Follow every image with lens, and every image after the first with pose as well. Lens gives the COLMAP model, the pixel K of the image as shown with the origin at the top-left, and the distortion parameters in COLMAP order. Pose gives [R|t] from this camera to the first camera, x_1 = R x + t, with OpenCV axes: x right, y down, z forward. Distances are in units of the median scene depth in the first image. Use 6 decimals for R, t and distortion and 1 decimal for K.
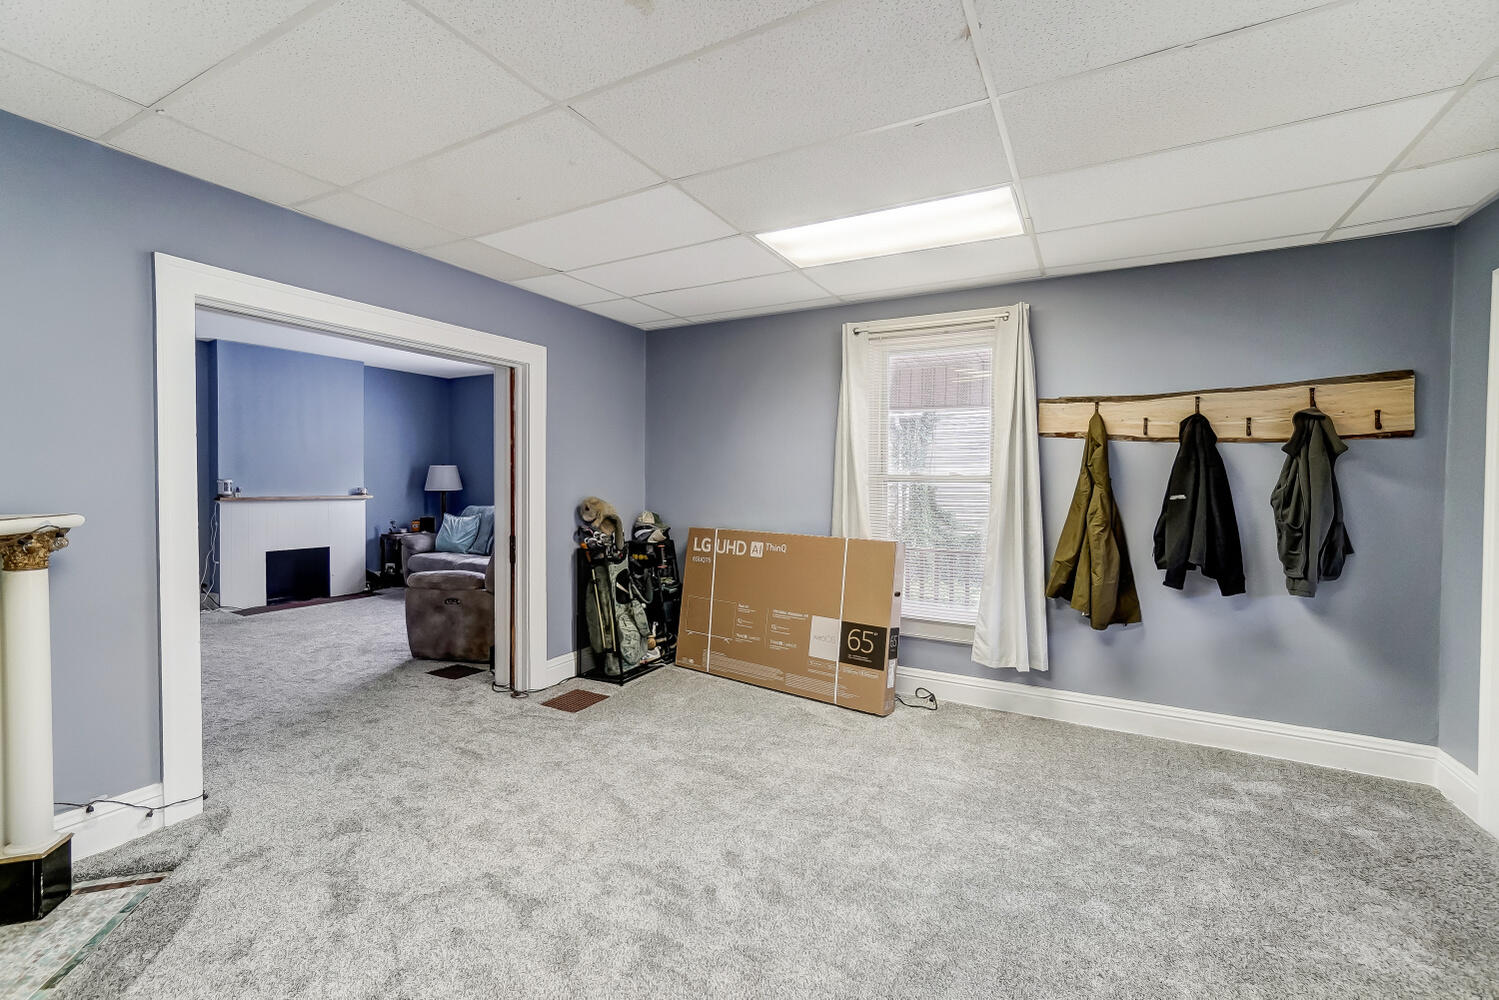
lens RADIAL K [[652.3, 0, 756.3], [0, 652.3, 495.6], [0, 0, 1]] dist [0.002685, 0.000188]
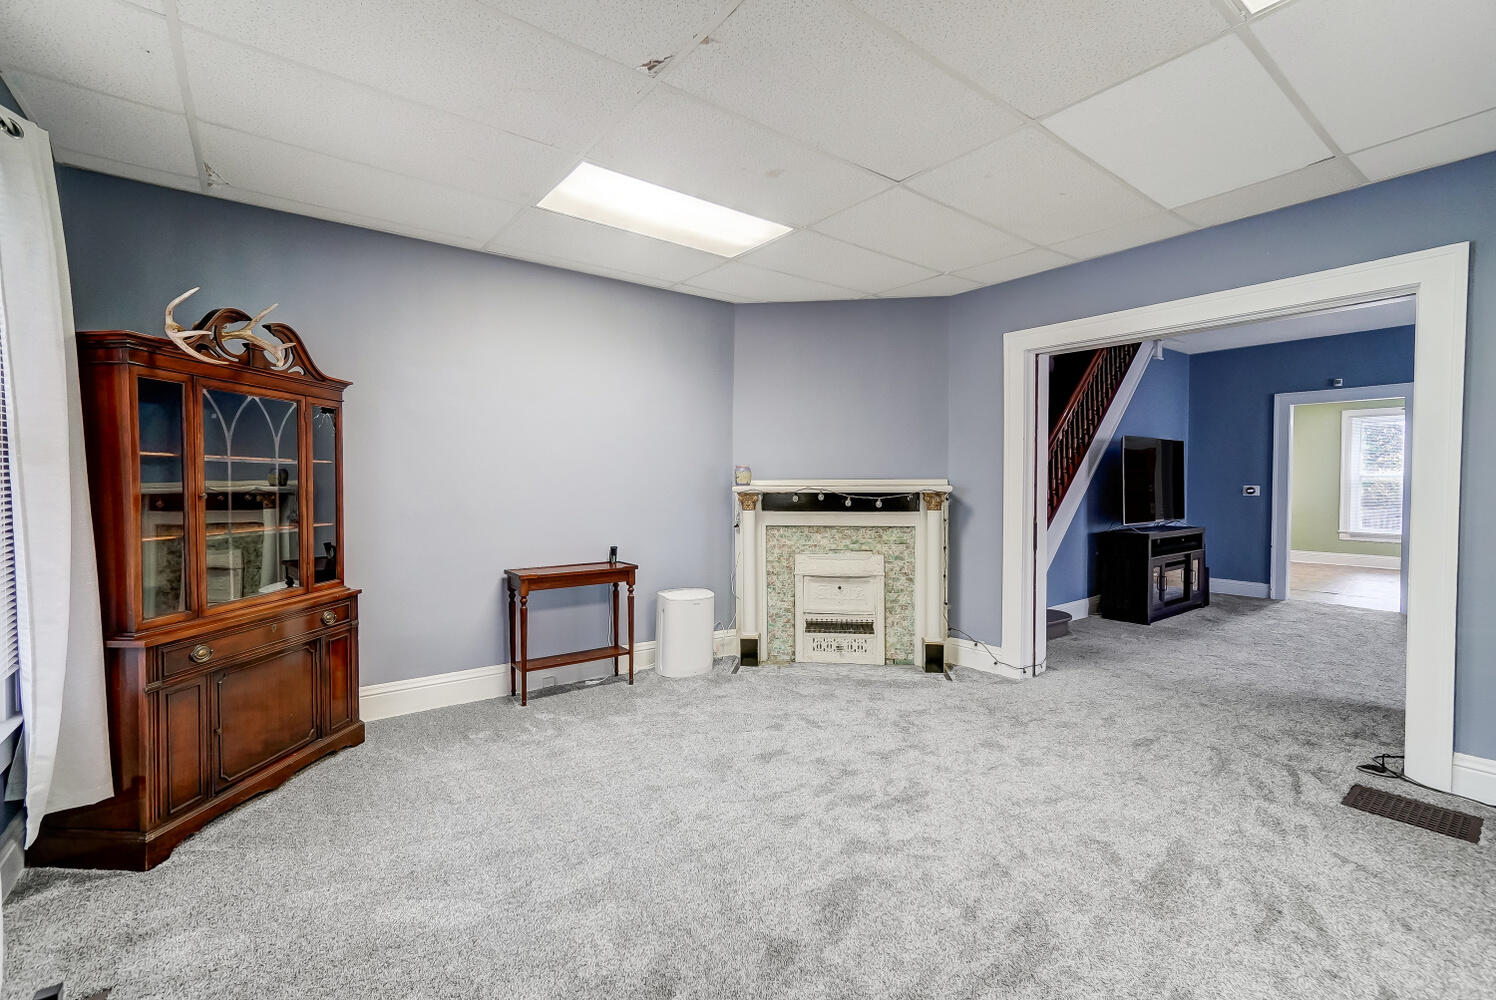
lens RADIAL K [[666.0, 0, 755.2], [0, 666.0, 490.8], [0, 0, 1]] dist [0.035425, -0.003406]
pose [[-0.406594, 0.004464, -0.913598, 0.751783], [-0.023521, 0.999605, 0.015353, 0.008811], [0.913306, 0.027731, -0.406329, 0.866005]]
